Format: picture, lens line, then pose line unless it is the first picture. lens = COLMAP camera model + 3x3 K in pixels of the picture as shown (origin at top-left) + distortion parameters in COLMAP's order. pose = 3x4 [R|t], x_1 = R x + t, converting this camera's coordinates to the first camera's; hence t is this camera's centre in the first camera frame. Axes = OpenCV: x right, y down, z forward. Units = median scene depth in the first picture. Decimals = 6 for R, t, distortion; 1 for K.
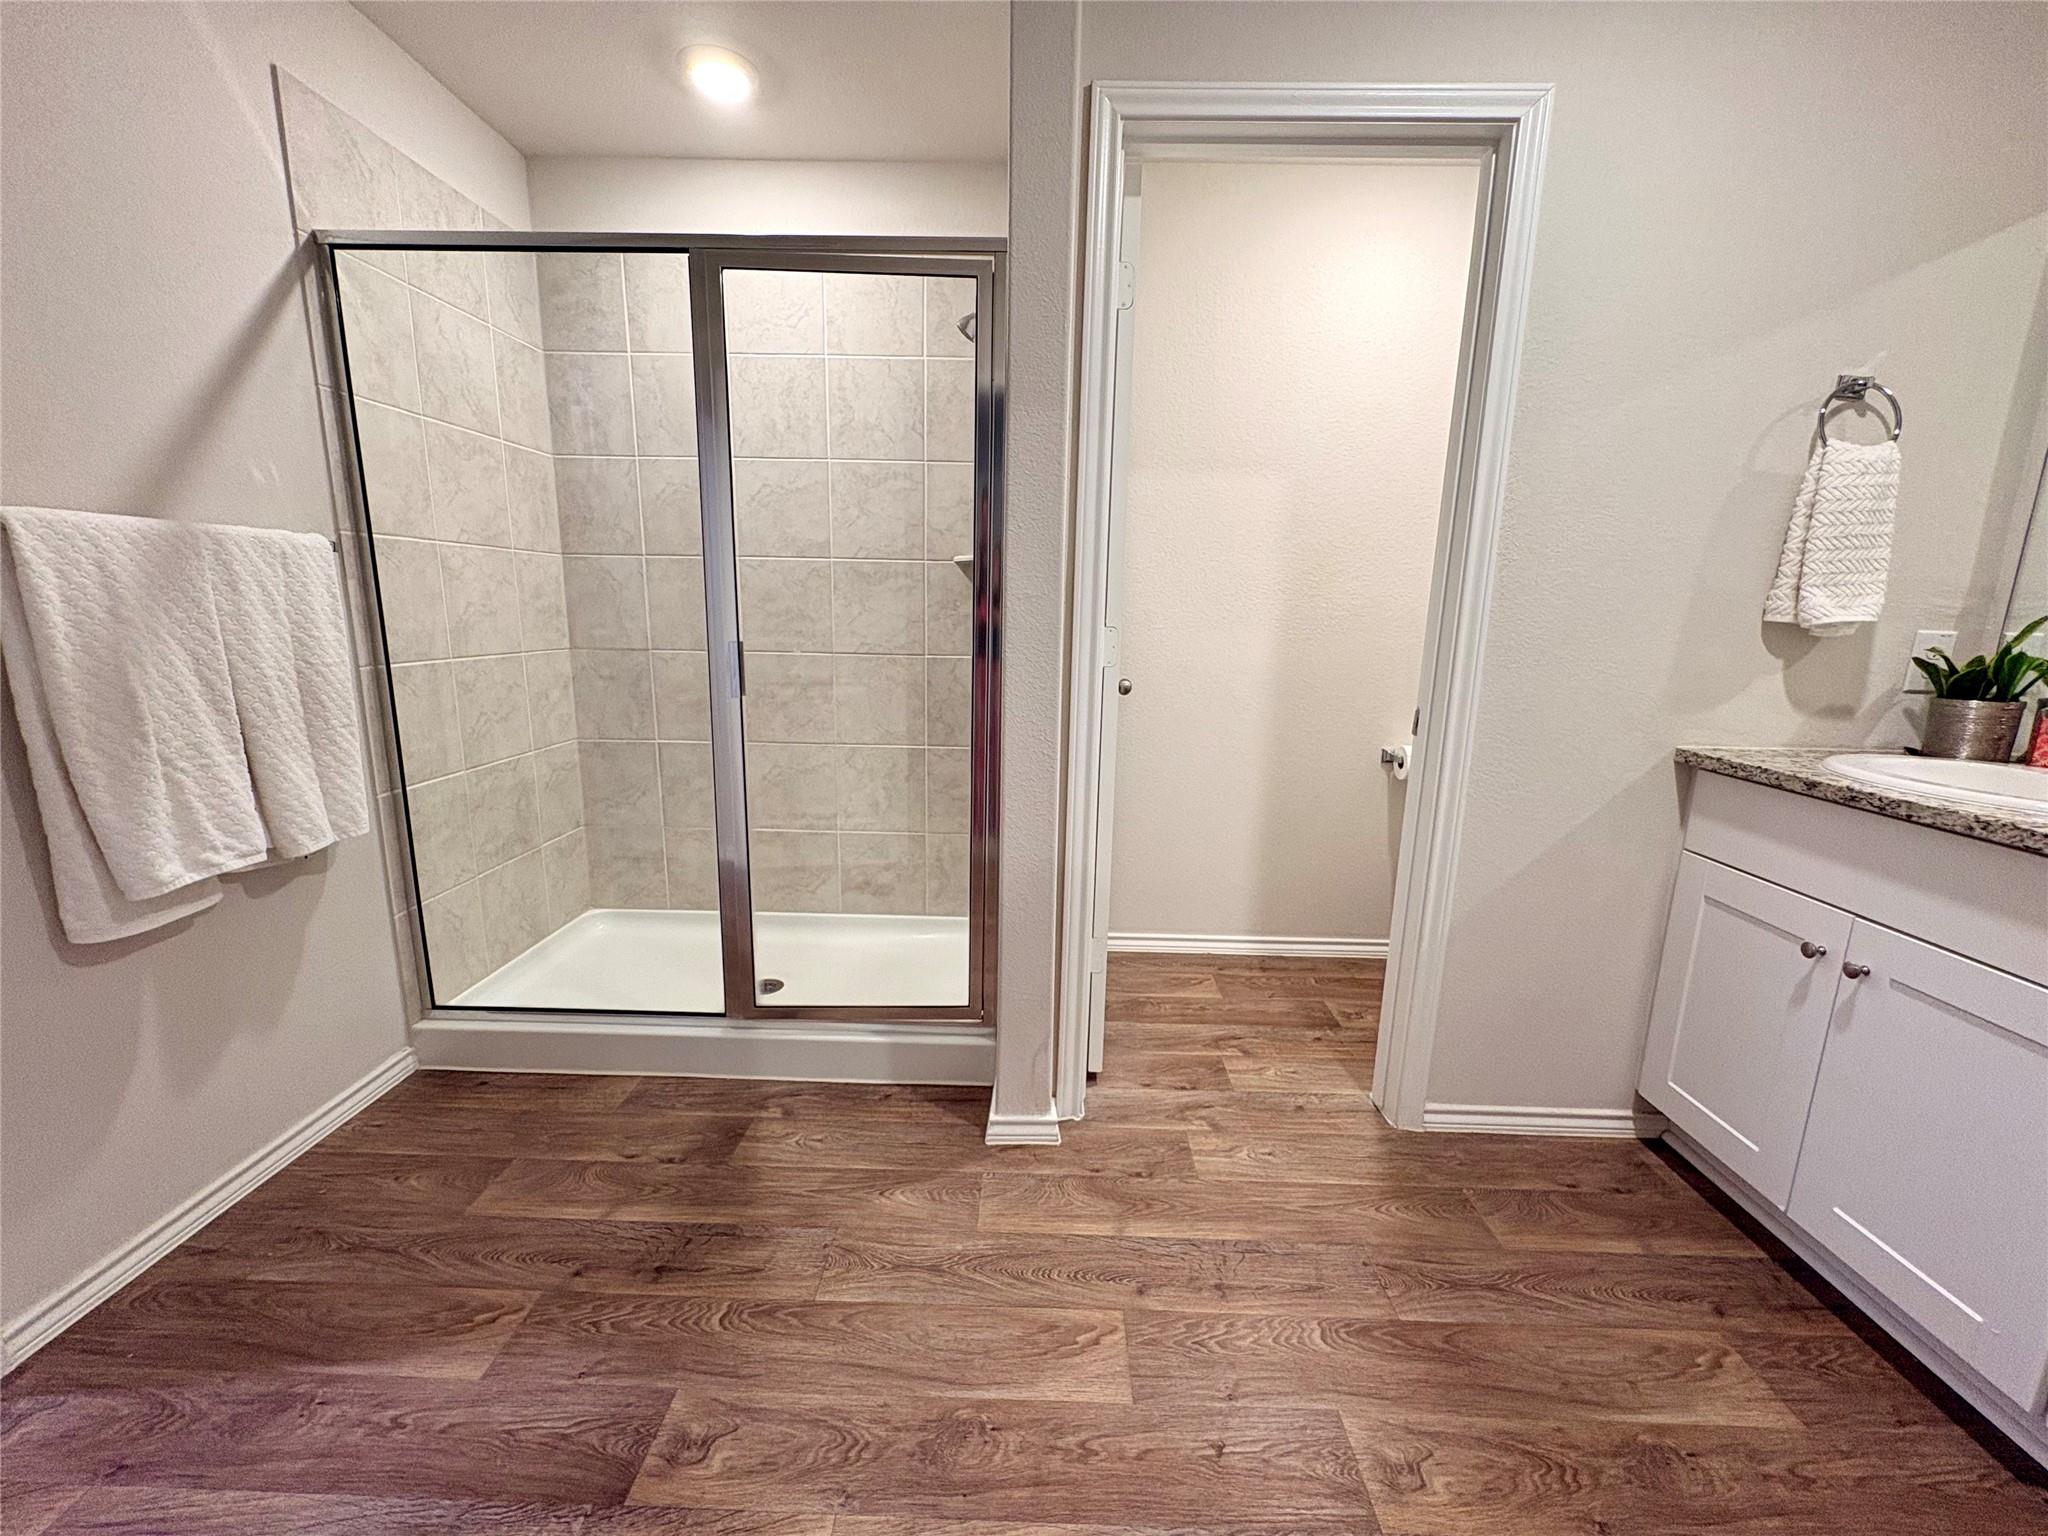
lens RADIAL K [[817.8, 0, 1024.0], [0, 817.8, 768.0], [0, 0, 1]] dist [-0.000097, -0.000006]
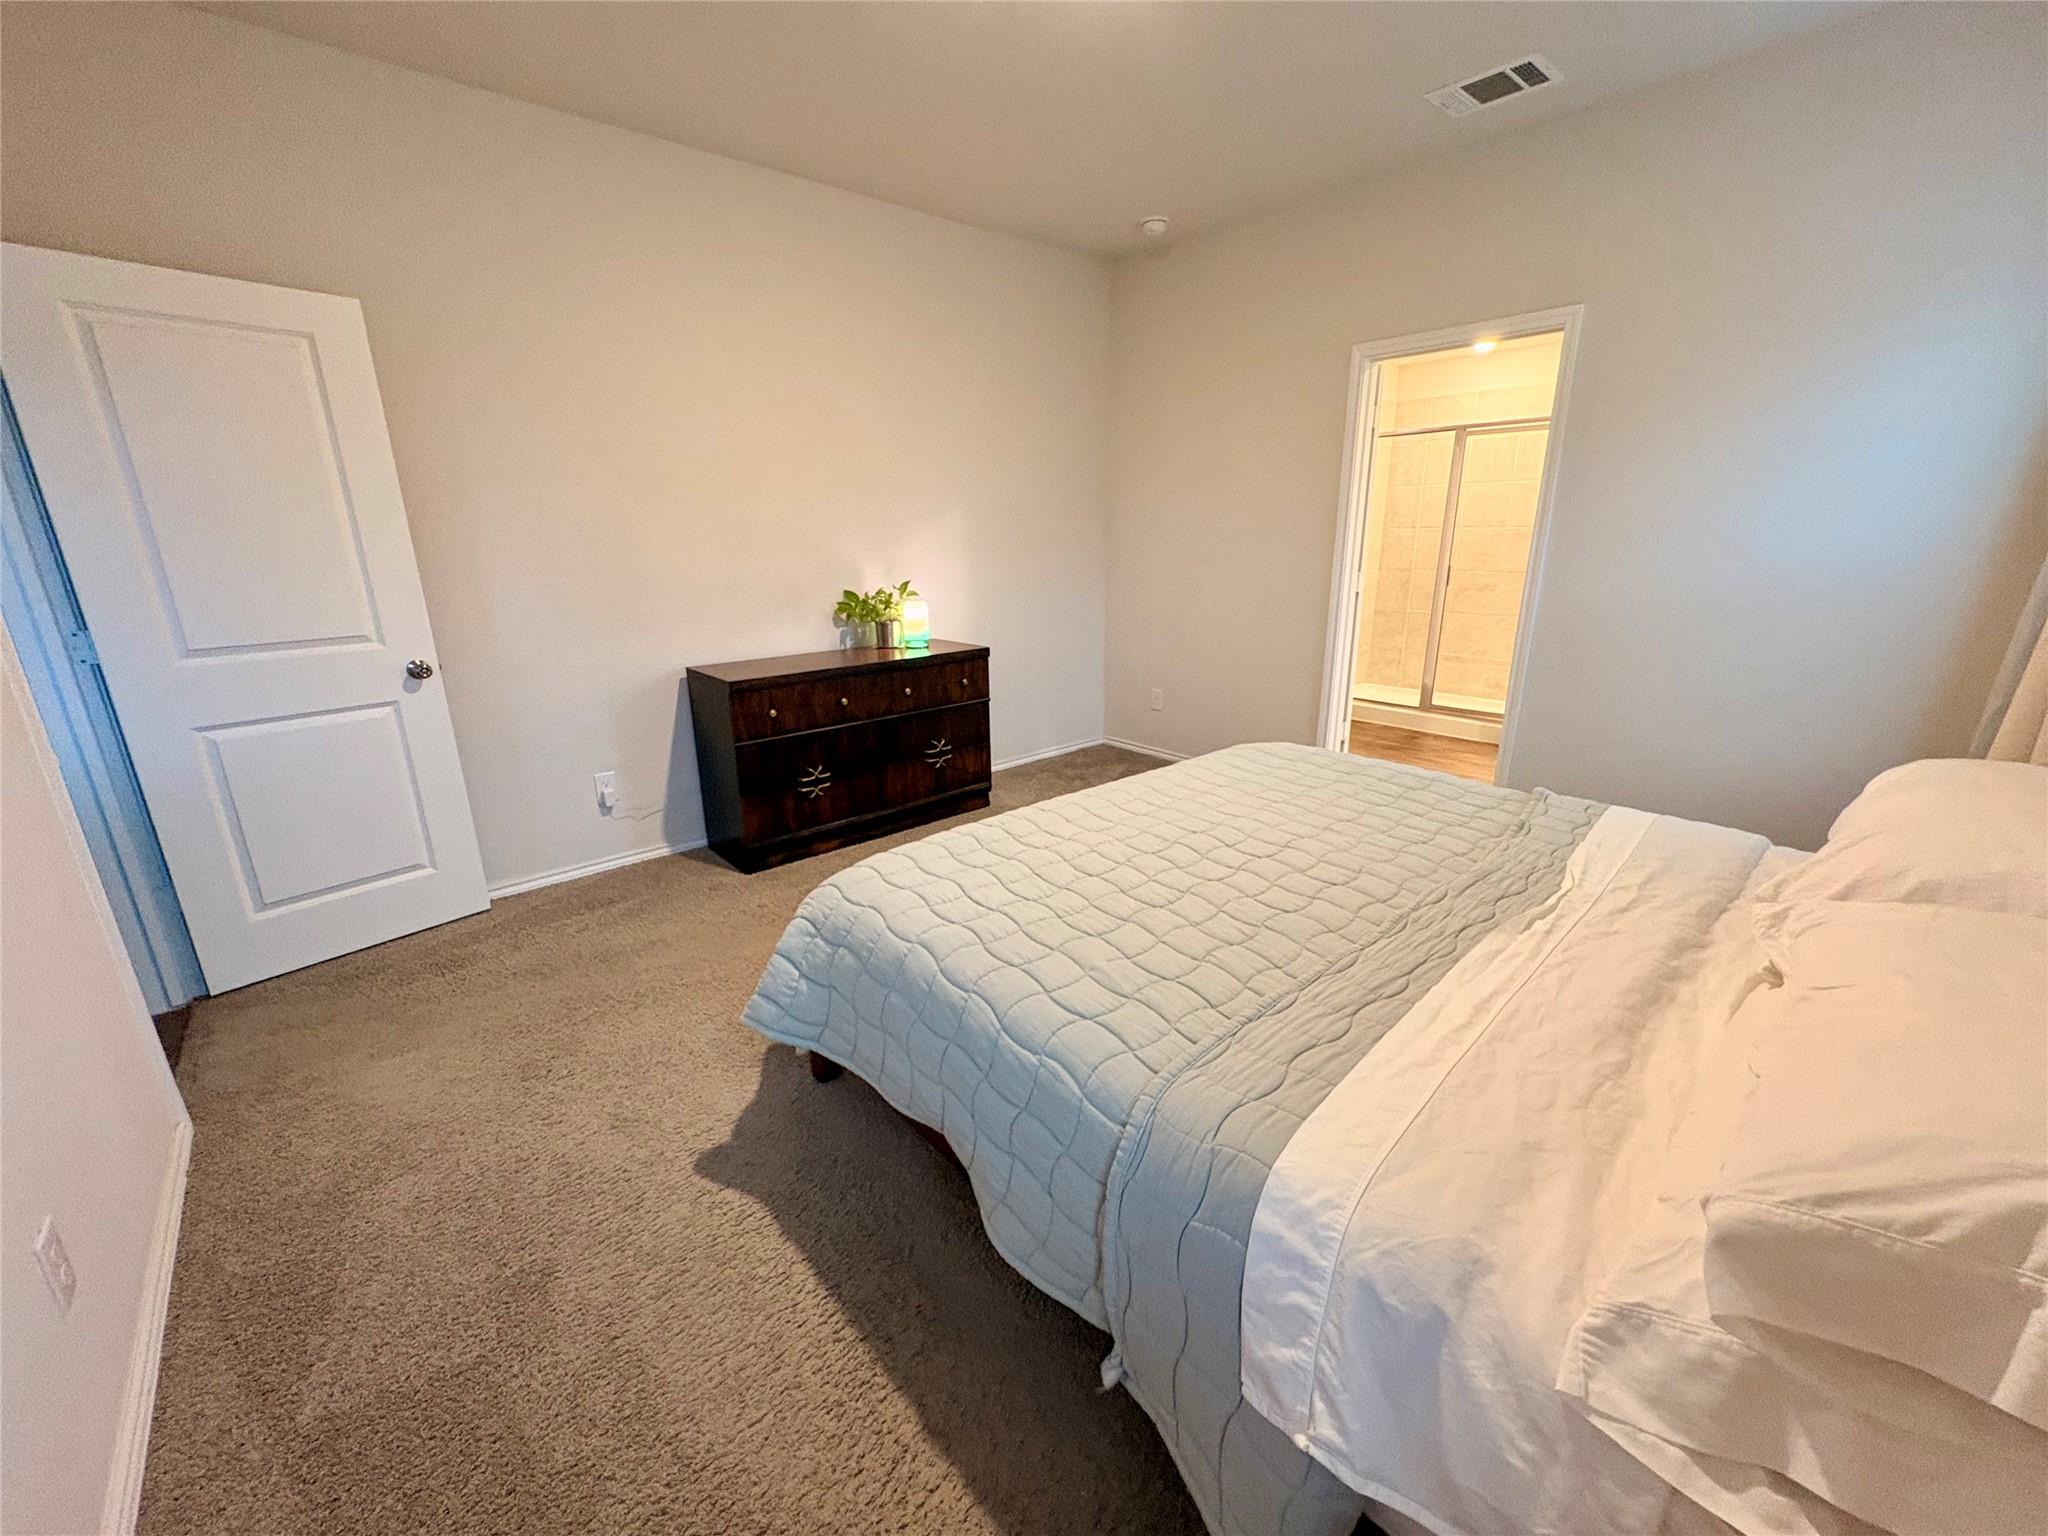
lens RADIAL K [[819.2, 0, 1021.7], [0, 819.2, 768.6], [0, 0, 1]] dist [0.001599, -0.000042]
pose [[0.666206, 0.178837, -0.724007, 0.925893], [-0.118222, 0.983871, 0.134242, 0.359268], [0.736337, -0.003839, 0.676604, -2.189741]]
